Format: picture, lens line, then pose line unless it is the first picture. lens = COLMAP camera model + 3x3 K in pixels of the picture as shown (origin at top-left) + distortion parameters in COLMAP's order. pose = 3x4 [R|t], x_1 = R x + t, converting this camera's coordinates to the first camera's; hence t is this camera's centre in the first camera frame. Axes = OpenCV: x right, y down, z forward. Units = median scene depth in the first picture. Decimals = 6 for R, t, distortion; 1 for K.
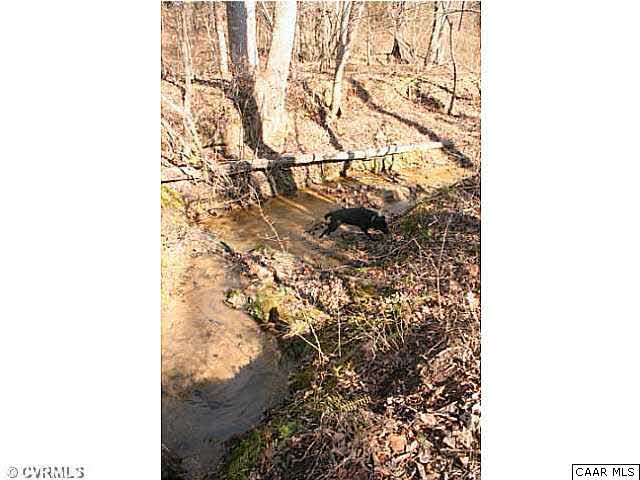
lens RADIAL K [[437.1, 0, 320.0], [0, 437.1, 240.0], [0, 0, 1]] dist [-0.079263, 0.004536]
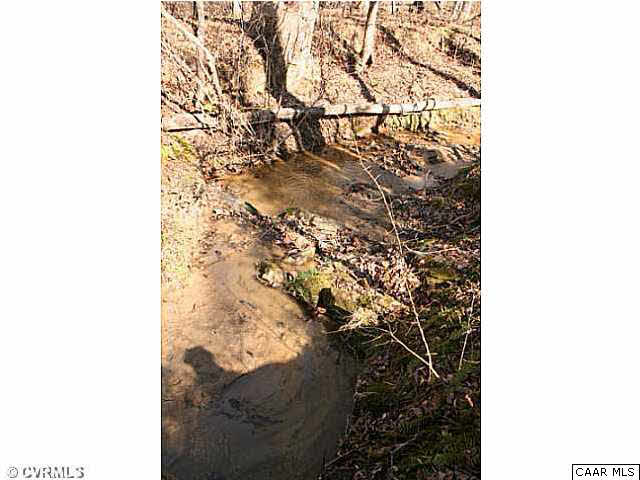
lens RADIAL K [[437.1, 0, 320.0], [0, 437.1, 240.0], [0, 0, 1]] dist [-0.079263, 0.004536]
pose [[0.999522, 0.030191, 0.006612, -0.066178], [-0.030632, 0.996164, 0.081964, 0.001974], [-0.004112, -0.082127, 0.996613, 0.121022]]
